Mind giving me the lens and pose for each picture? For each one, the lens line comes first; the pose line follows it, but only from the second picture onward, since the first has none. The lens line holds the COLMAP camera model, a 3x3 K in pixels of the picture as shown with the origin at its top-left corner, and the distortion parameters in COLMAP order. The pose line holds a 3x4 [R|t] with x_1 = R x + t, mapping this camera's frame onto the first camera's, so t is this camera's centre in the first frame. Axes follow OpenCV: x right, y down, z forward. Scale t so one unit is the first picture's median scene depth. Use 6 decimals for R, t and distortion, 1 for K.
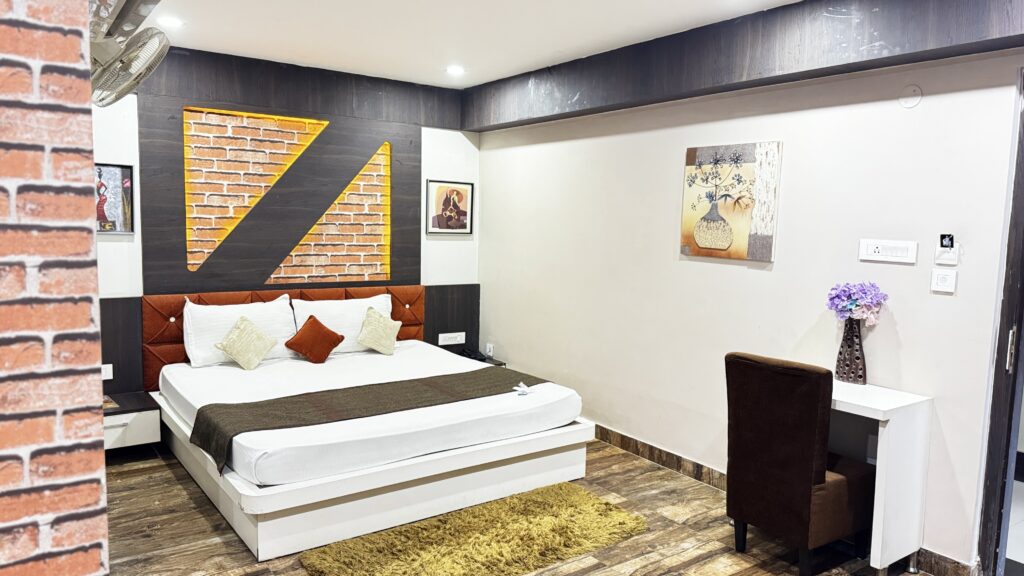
lens RADIAL K [[721.0, 0, 506.9], [0, 721.0, 286.7], [0, 0, 1]] dist [0.009374, -0.002672]
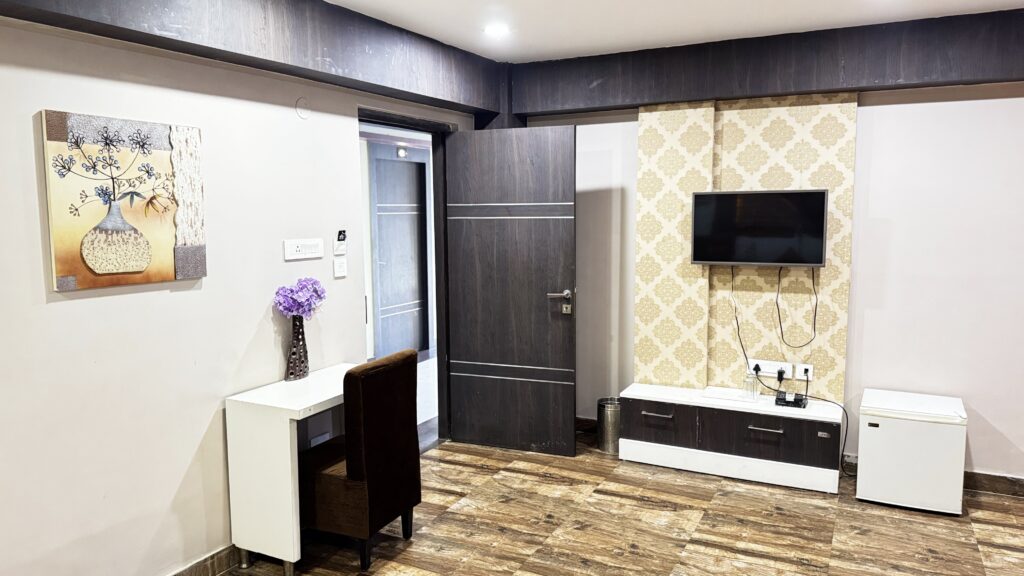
lens RADIAL K [[721.0, 0, 509.8], [0, 721.0, 288.1], [0, 0, 1]] dist [0.009374, -0.002672]
pose [[-0.456072, -0.116897, 0.882232, -0.478806], [0.085836, 0.980936, 0.174349, -0.127460], [-0.885794, 0.155243, -0.437344, 0.998917]]
